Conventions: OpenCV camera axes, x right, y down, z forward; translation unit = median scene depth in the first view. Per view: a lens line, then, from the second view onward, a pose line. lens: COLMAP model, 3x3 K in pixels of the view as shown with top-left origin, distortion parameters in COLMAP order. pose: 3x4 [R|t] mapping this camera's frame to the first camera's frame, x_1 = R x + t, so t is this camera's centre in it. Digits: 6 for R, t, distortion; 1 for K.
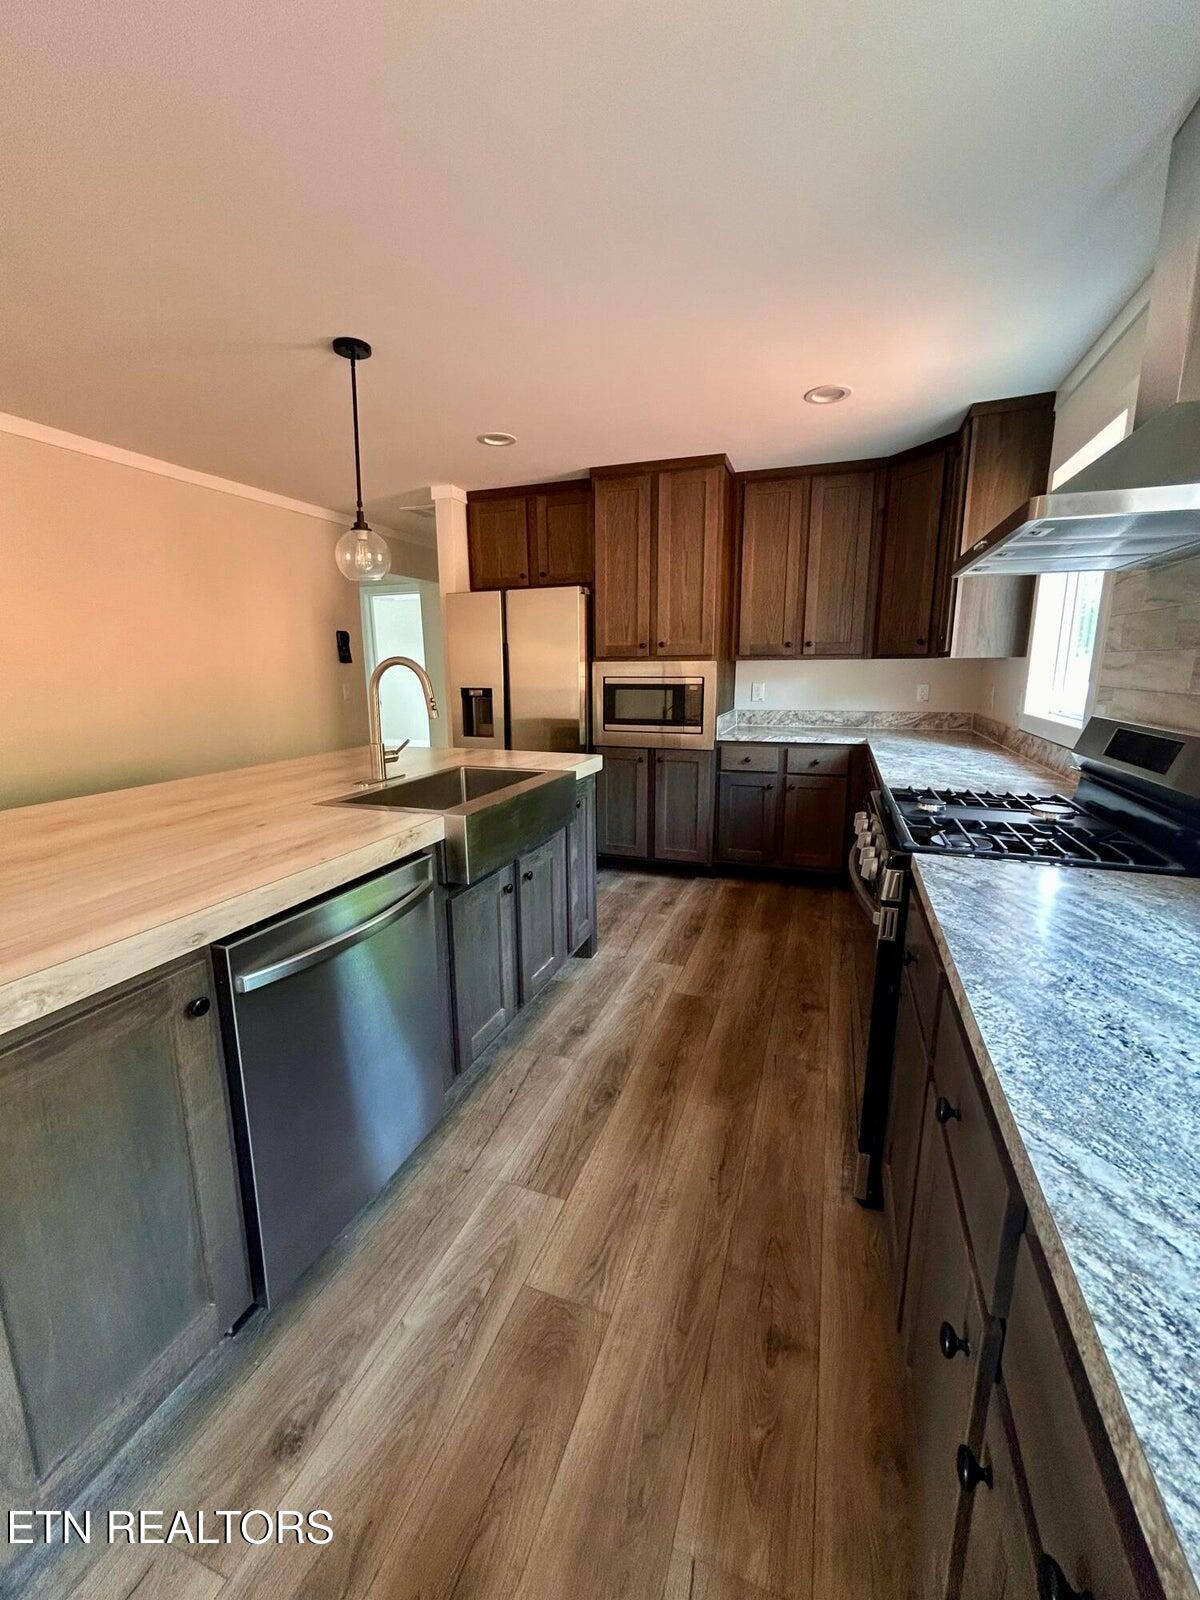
lens RADIAL K [[648.3, 0, 595.3], [0, 648.3, 795.4], [0, 0, 1]] dist [0.000512, 0.000478]
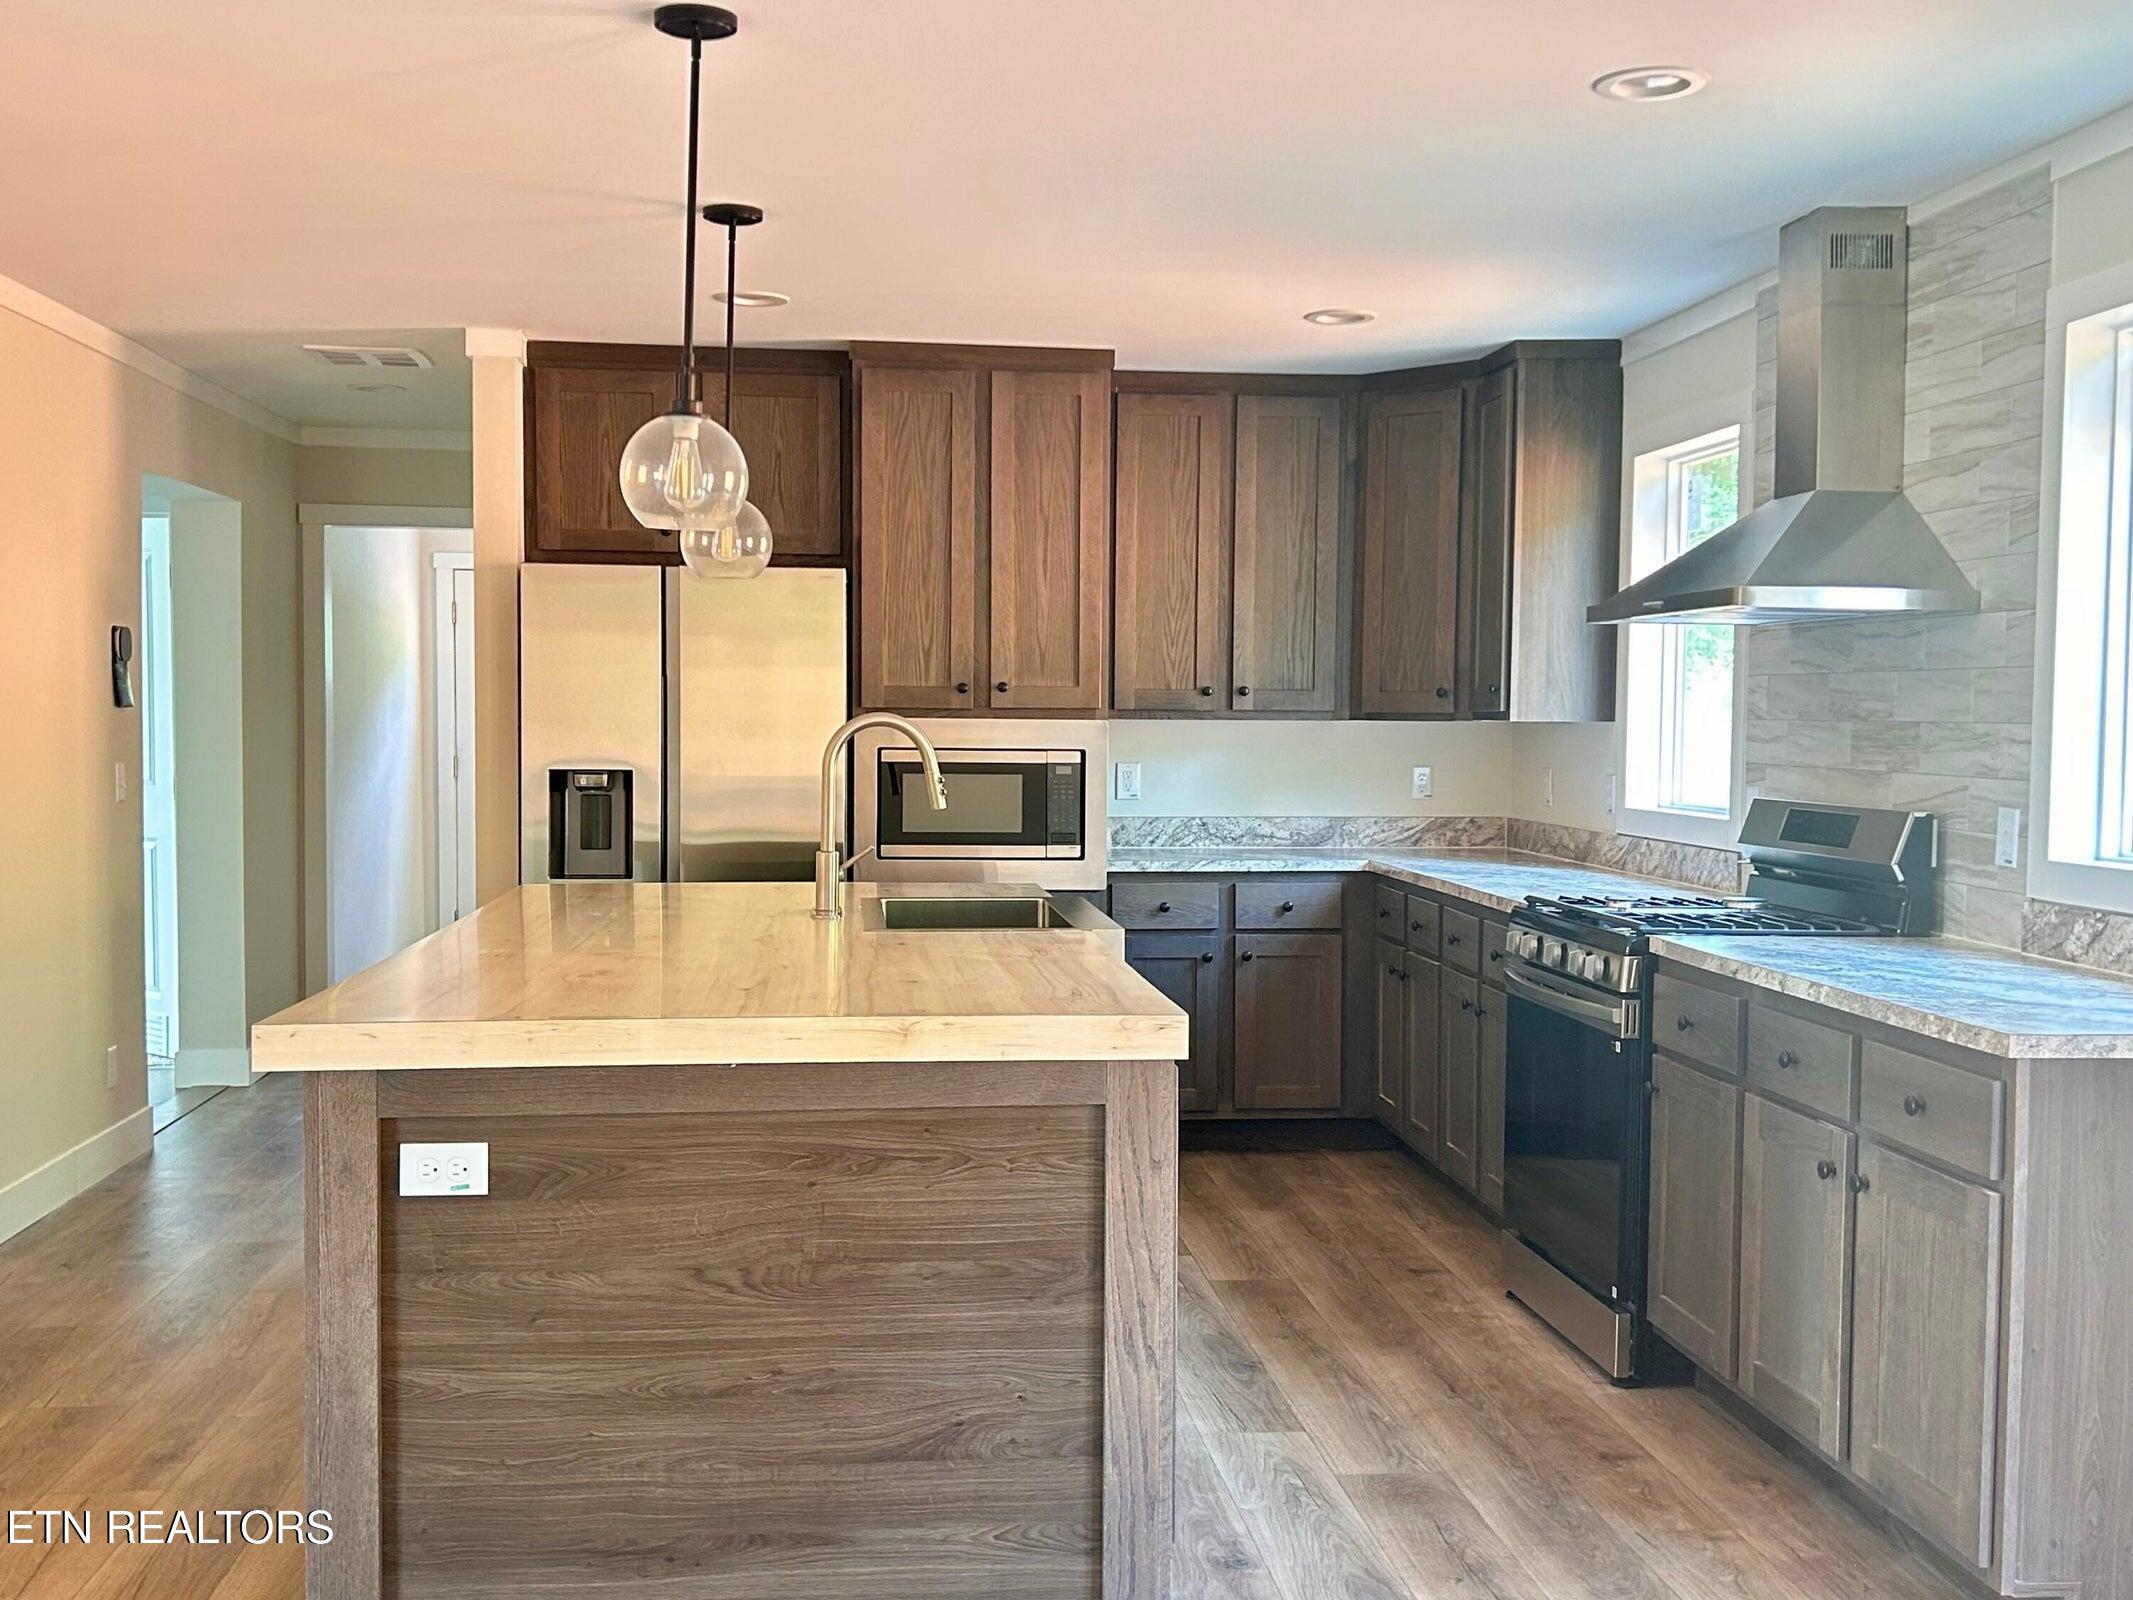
lens RADIAL K [[2236.4, 0, 1061.7], [0, 2236.4, 809.2], [0, 0, 1]] dist [0.136337, 0.000000]
pose [[0.900135, -0.003685, 0.435595, -0.631338], [0.071920, 0.987499, -0.140264, 0.114666], [-0.429633, 0.157585, 0.889147, -0.580325]]
